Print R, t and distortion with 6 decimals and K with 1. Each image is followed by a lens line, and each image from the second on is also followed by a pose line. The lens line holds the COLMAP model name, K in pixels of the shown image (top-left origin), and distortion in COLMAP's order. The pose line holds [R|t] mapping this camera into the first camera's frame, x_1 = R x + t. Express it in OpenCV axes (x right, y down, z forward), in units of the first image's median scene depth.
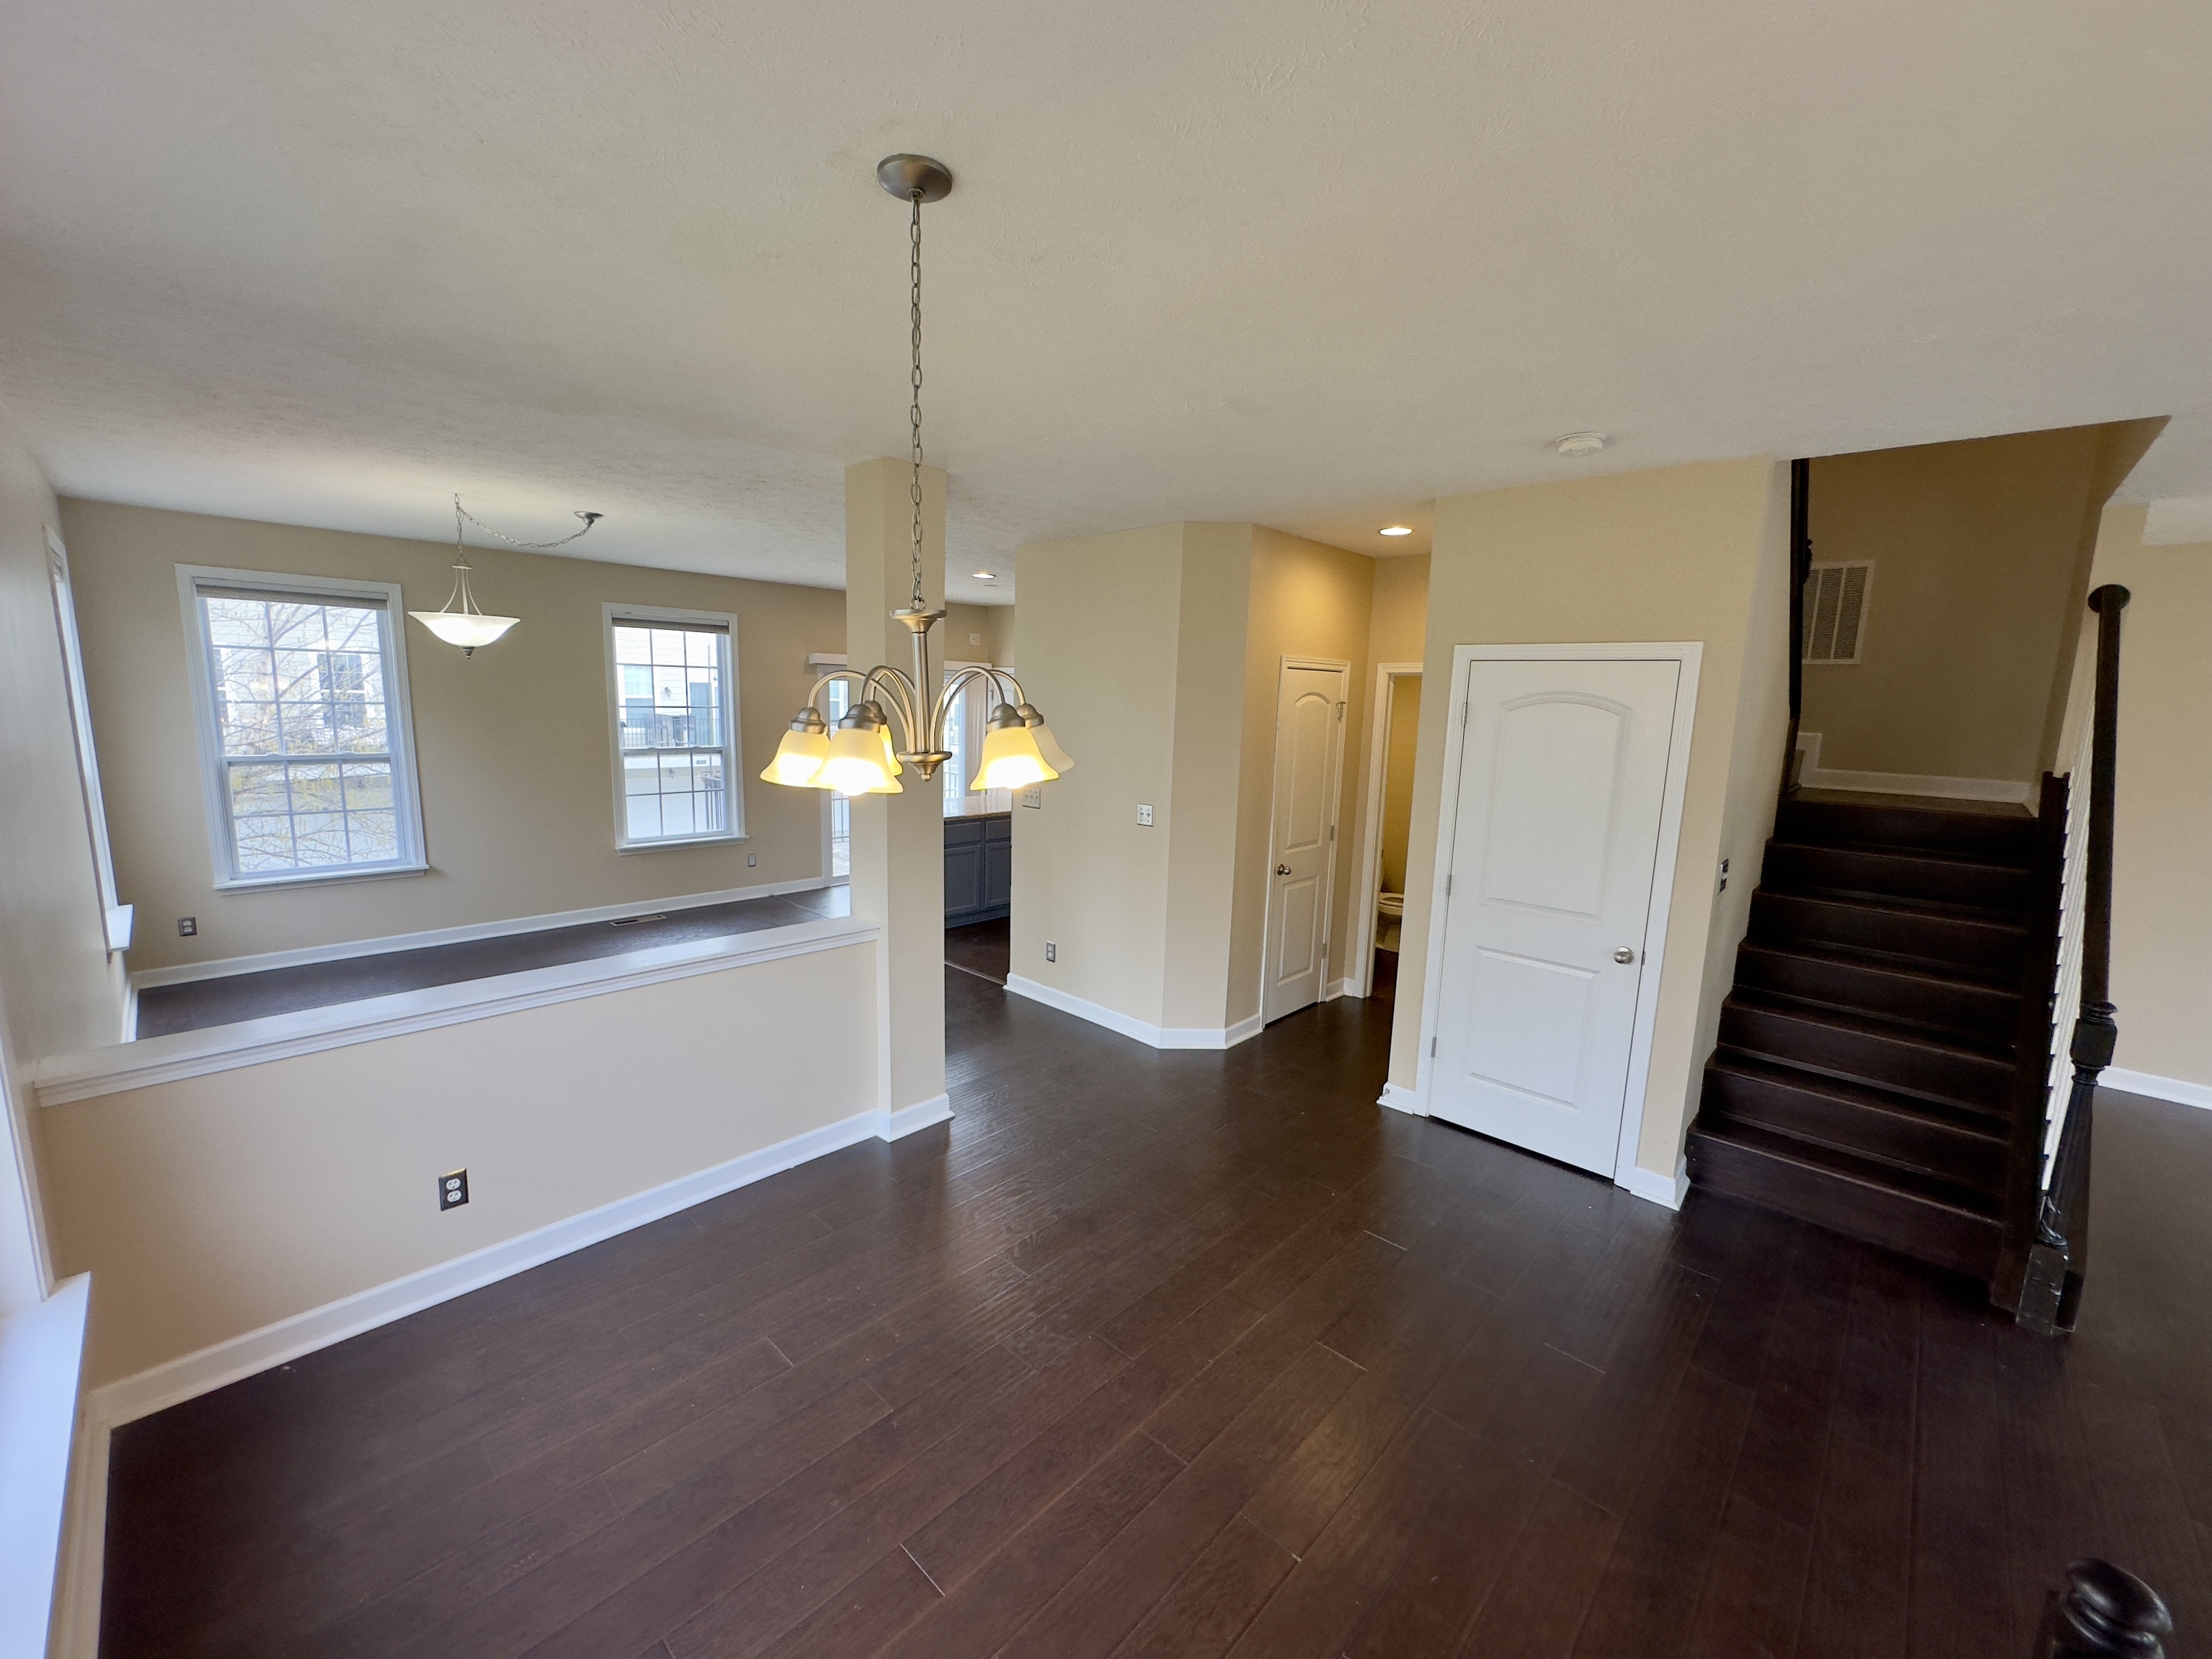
lens RADIAL K [[883.1, 0, 1103.8], [0, 883.1, 832.4], [0, 0, 1]] dist [-0.000760, -0.000027]
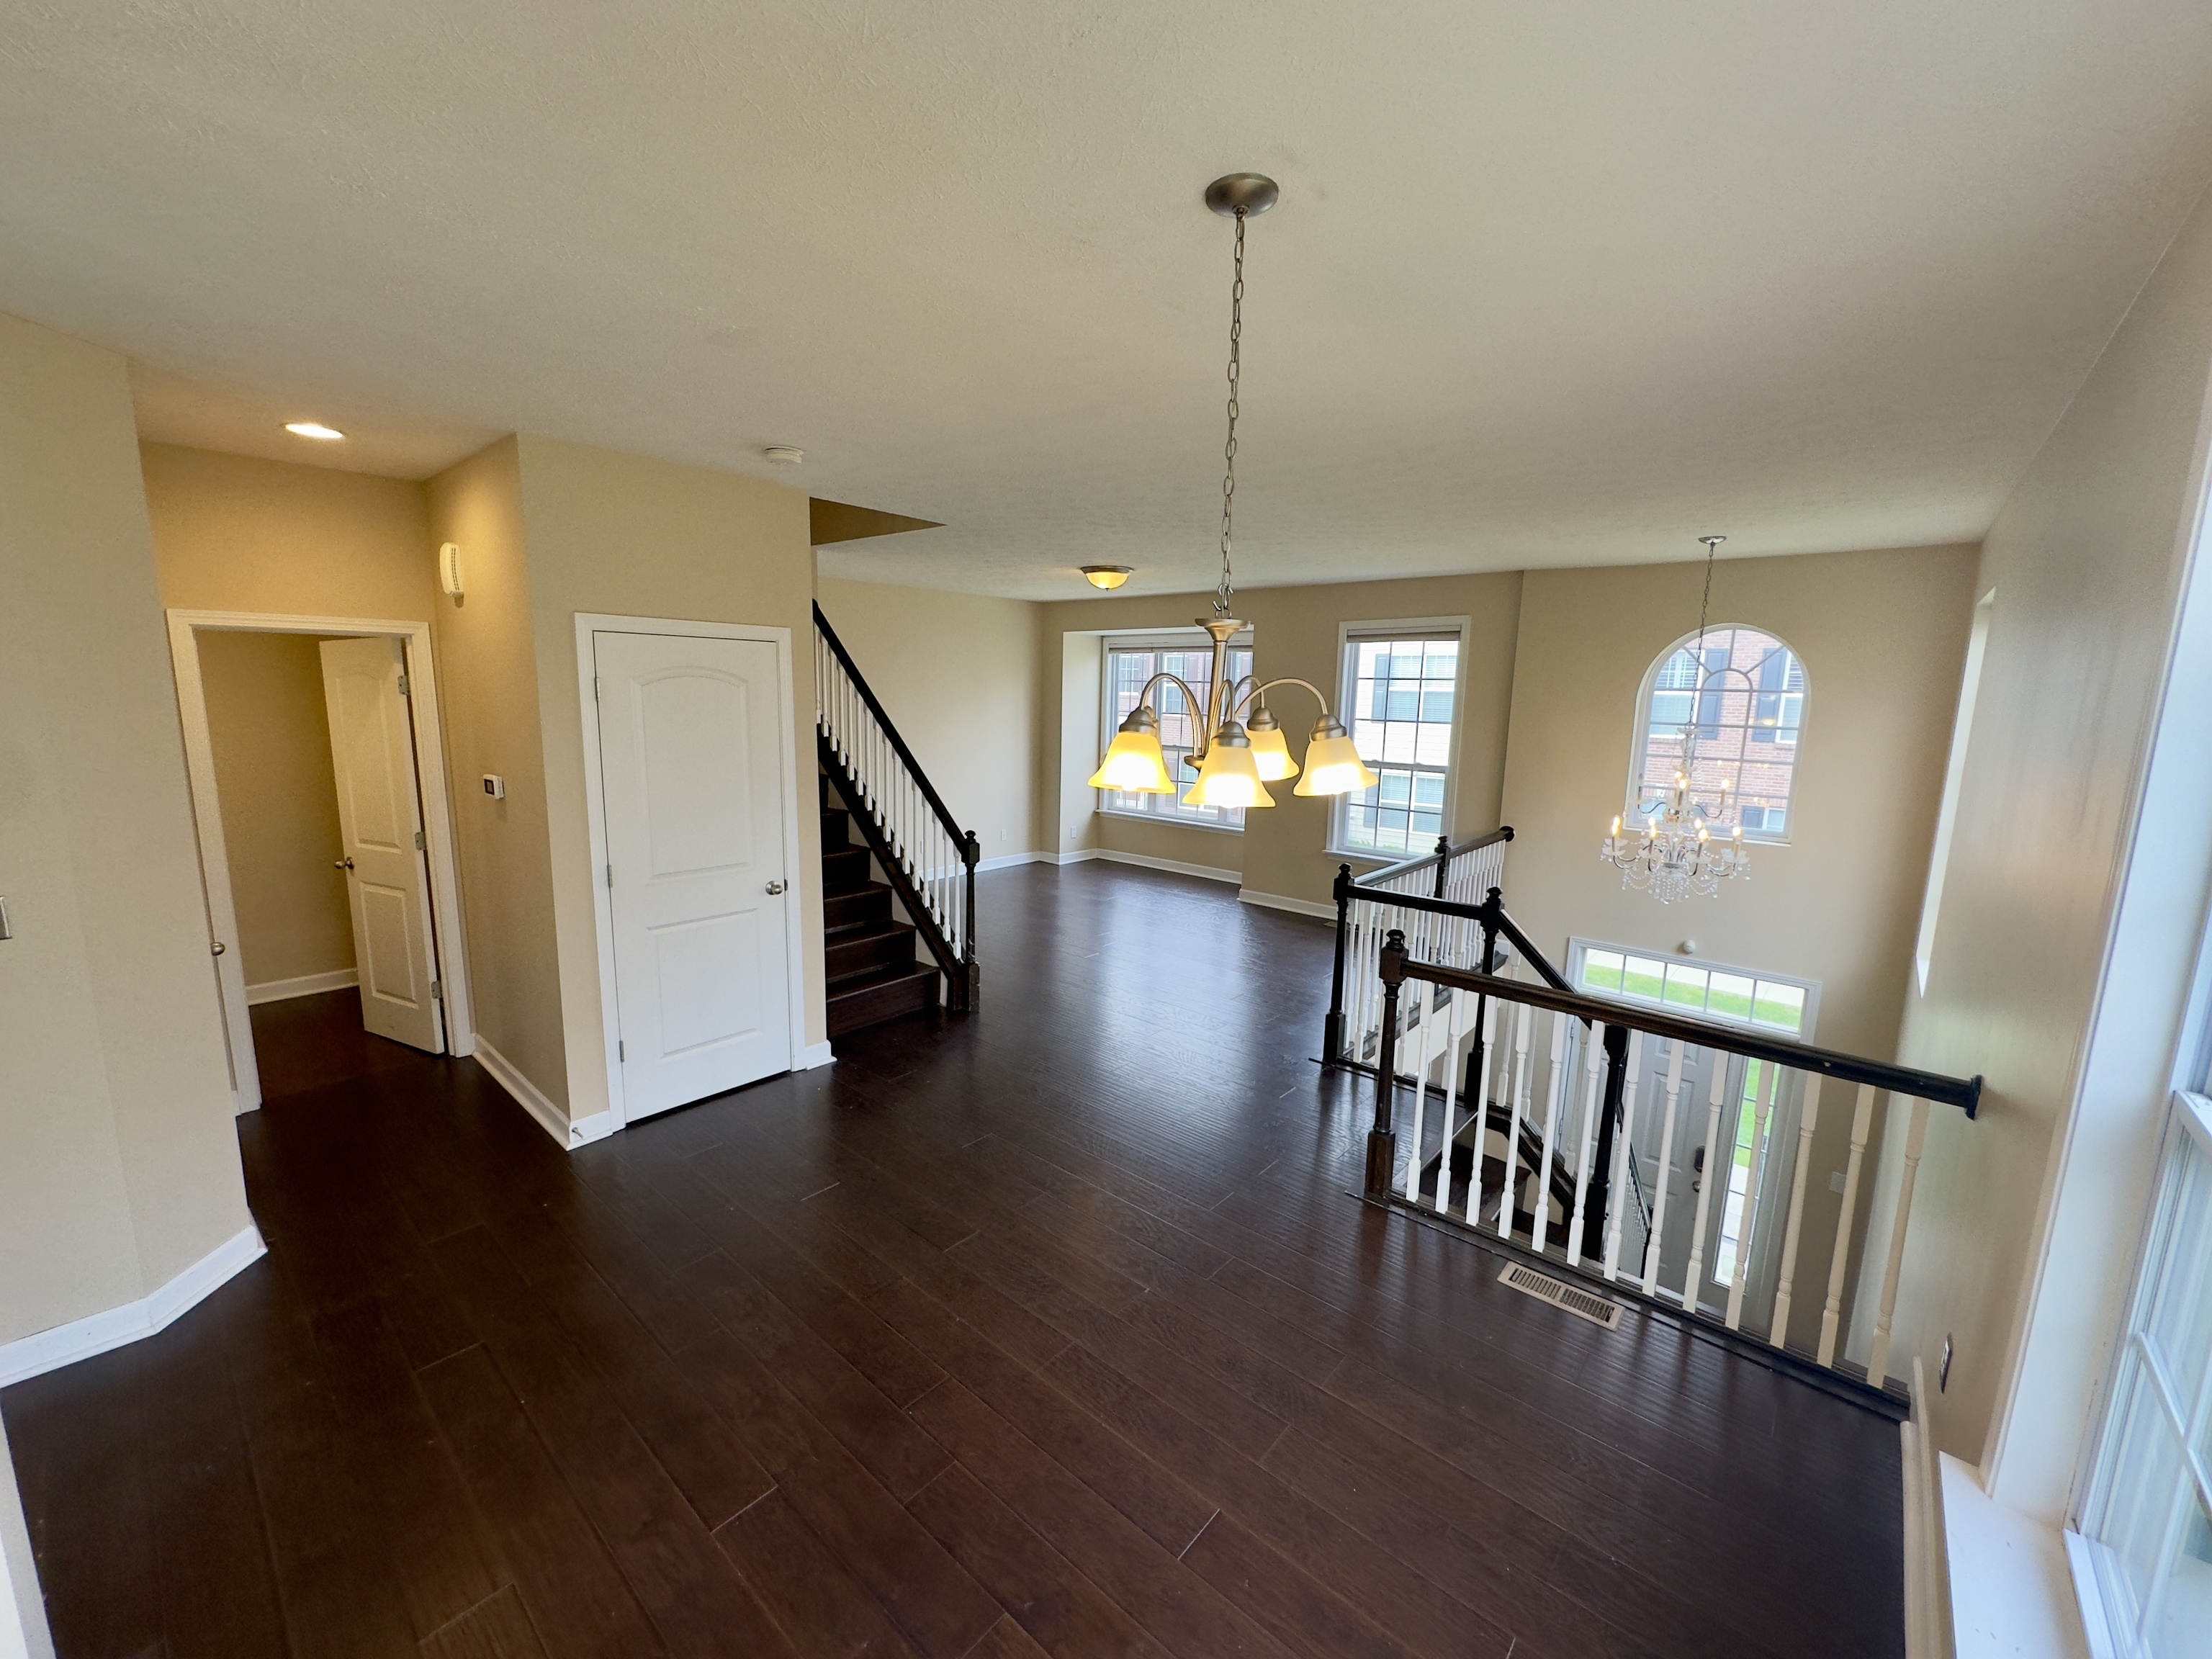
lens RADIAL K [[883.1, 0, 1103.8], [0, 883.1, 832.4], [0, 0, 1]] dist [-0.000760, -0.000027]
pose [[-0.040529, -0.185485, 0.981811, -0.788536], [0.131321, 0.973106, 0.189261, -0.136328], [-0.990511, 0.136603, -0.015081, 0.744399]]
